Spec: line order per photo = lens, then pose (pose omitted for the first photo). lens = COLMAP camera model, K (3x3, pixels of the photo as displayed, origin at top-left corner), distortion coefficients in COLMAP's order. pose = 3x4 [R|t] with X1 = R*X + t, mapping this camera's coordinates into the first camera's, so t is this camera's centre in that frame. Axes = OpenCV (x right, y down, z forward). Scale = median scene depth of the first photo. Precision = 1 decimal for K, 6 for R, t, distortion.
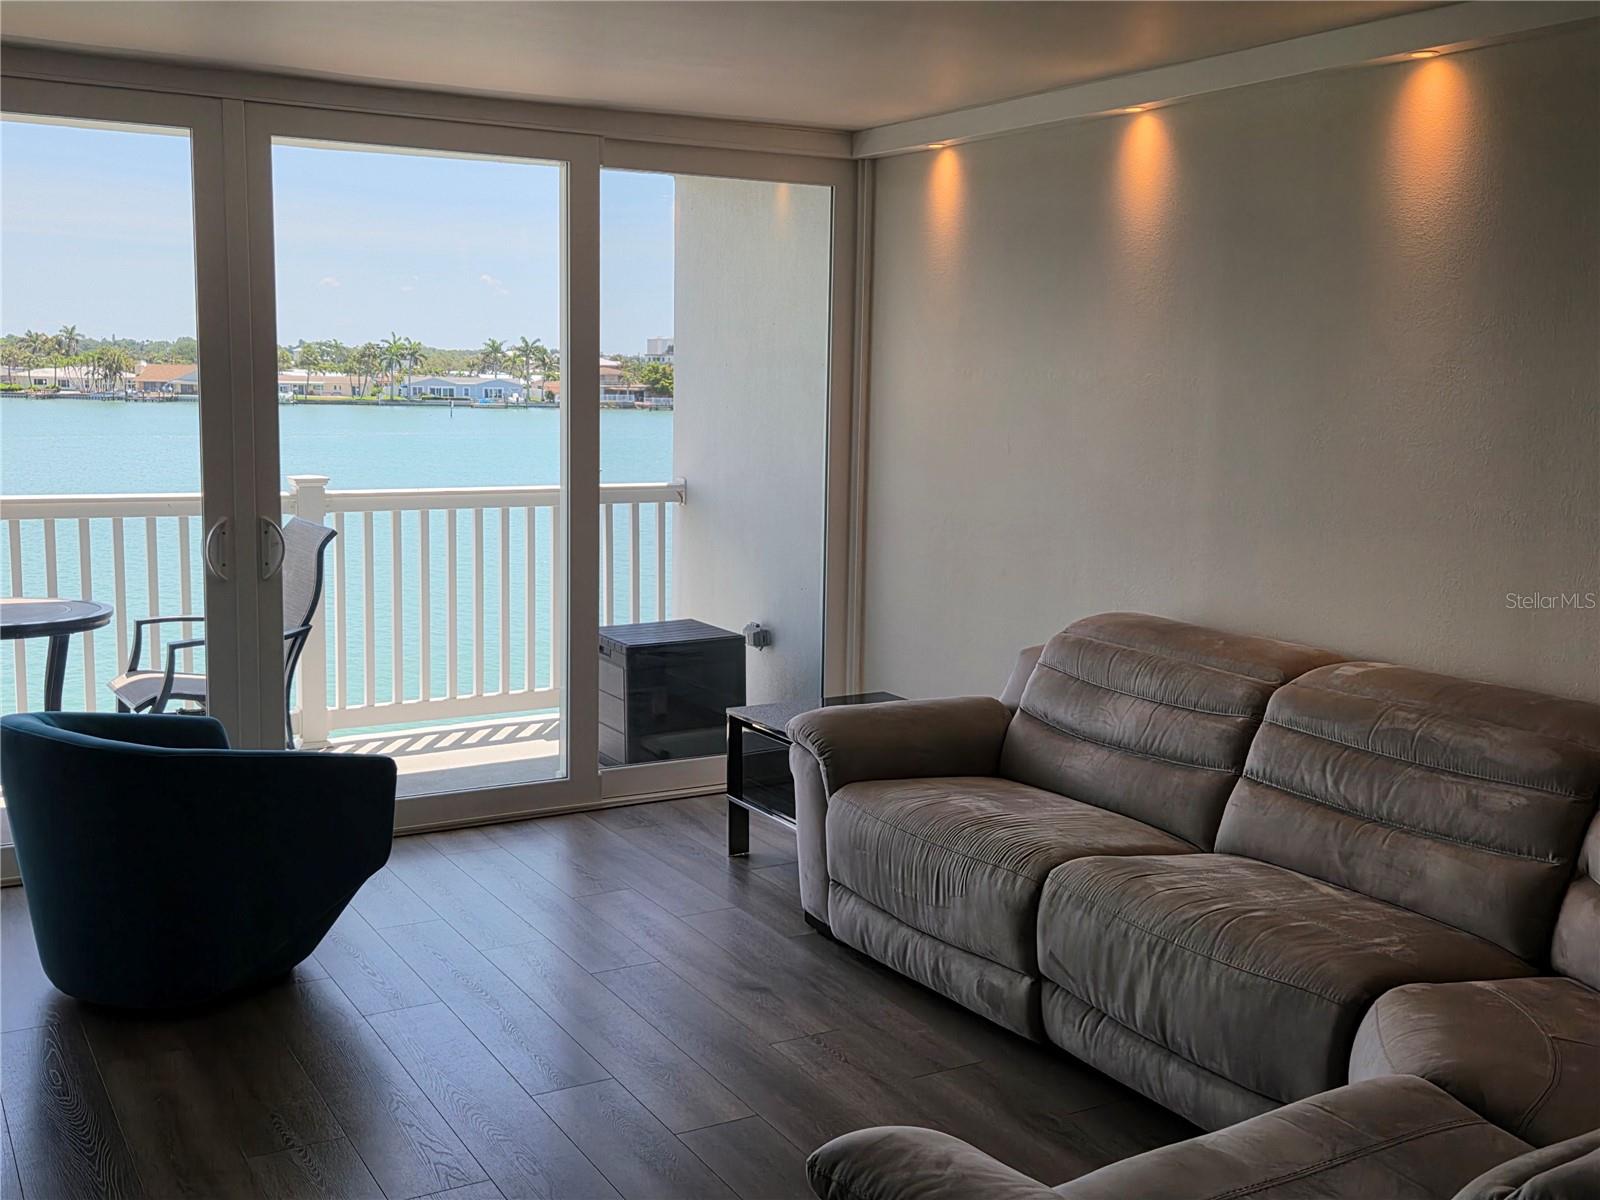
lens RADIAL K [[1674.2, 0, 814.5], [0, 1674.2, 588.0], [0, 0, 1]] dist [0.058106, 0.000000]
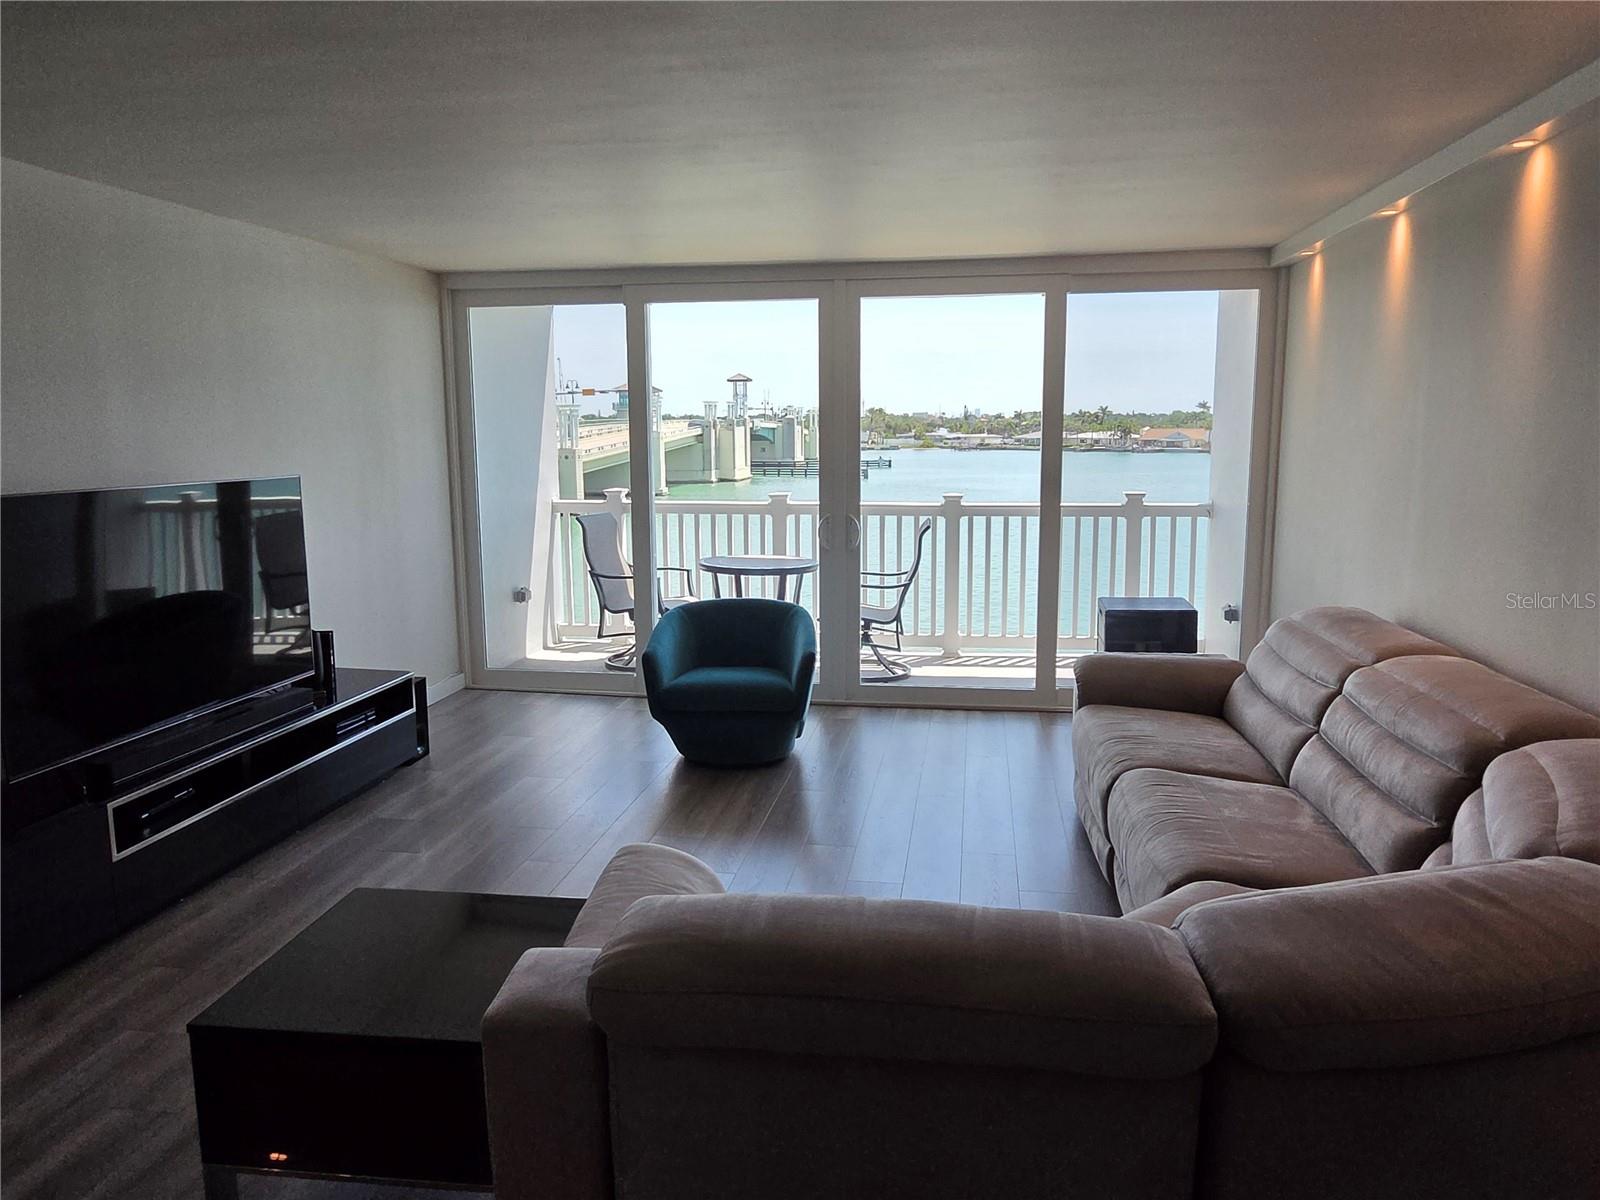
lens RADIAL K [[1098.3, 0, 791.7], [0, 1098.3, 601.5], [0, 0, 1]] dist [-0.010892, 0.003500]
pose [[0.771585, 0.078107, -0.631313, 0.279600], [-0.061872, 0.996942, 0.047724, -0.002057], [0.633110, 0.002238, 0.774058, 0.056473]]
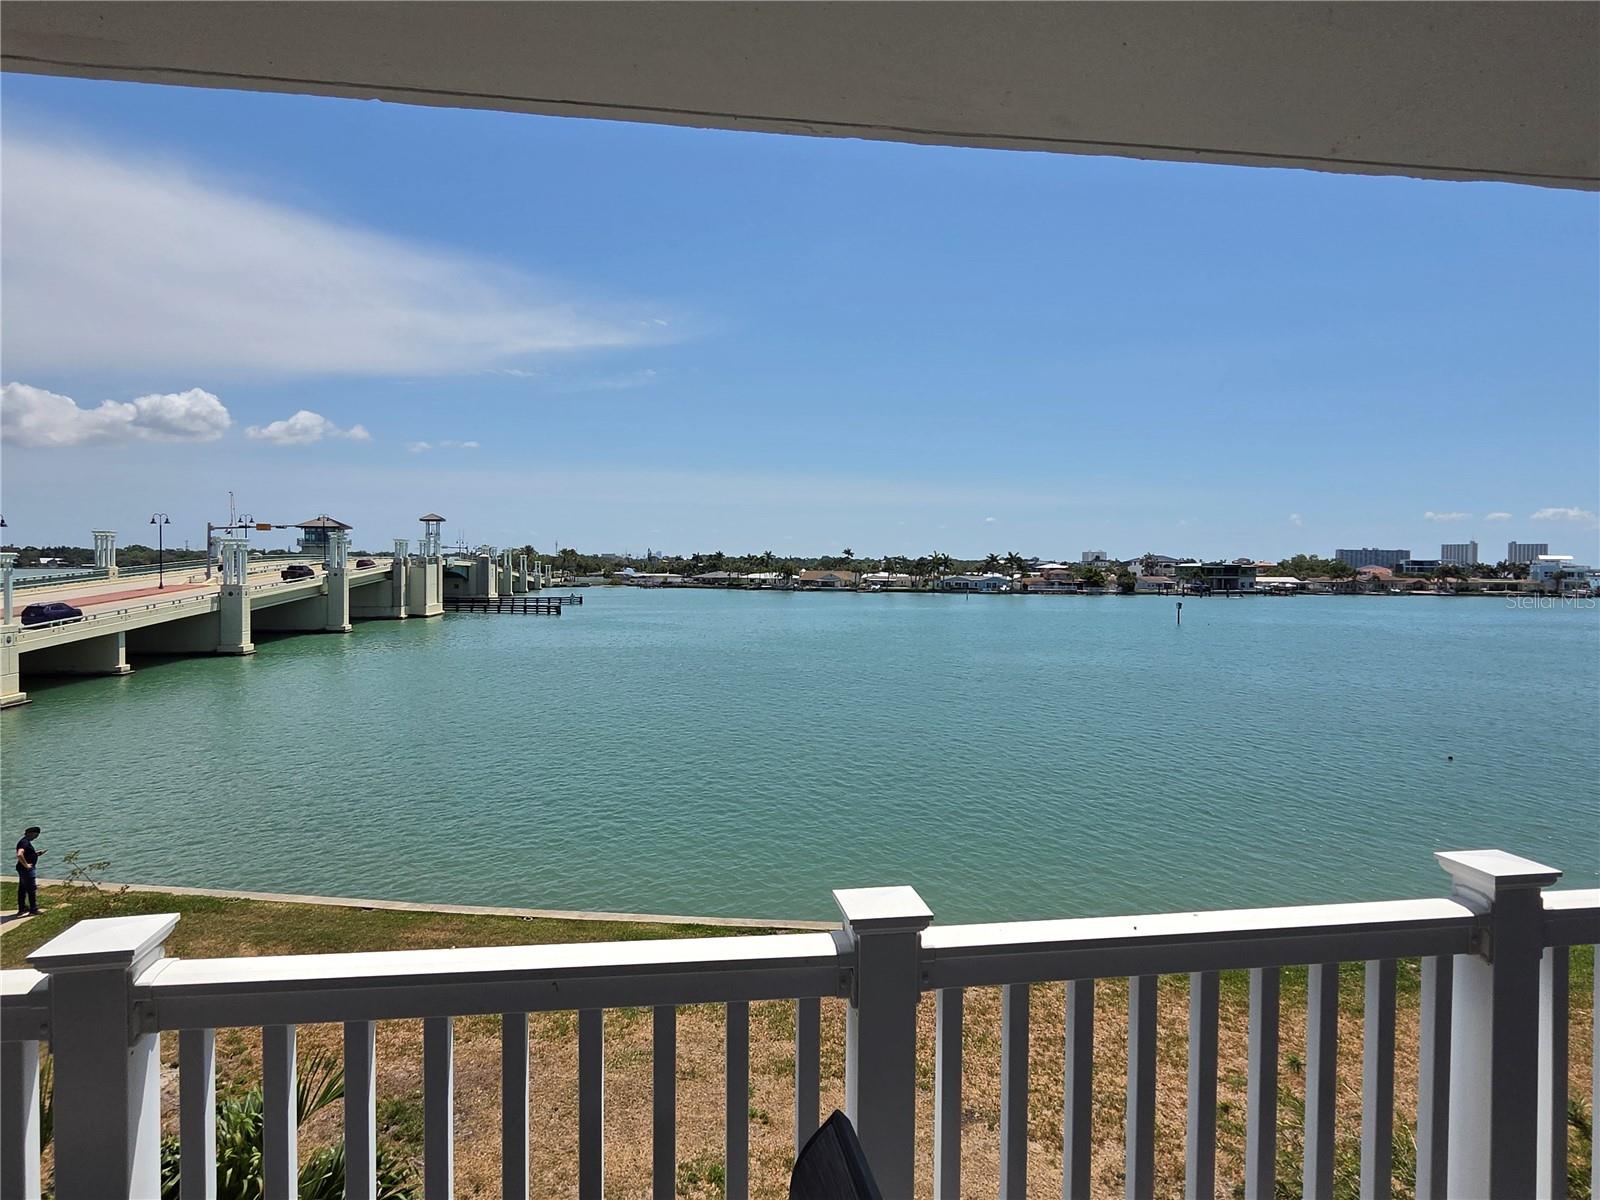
lens RADIAL K [[965.1, 0, 803.6], [0, 965.1, 585.4], [0, 0, 1]] dist [-0.010826, 0.000049]
pose [[0.930887, -0.002646, -0.365298, -0.356721], [-0.038900, 0.993570, -0.106327, -0.145643], [0.363230, 0.113188, 0.924798, 0.954084]]
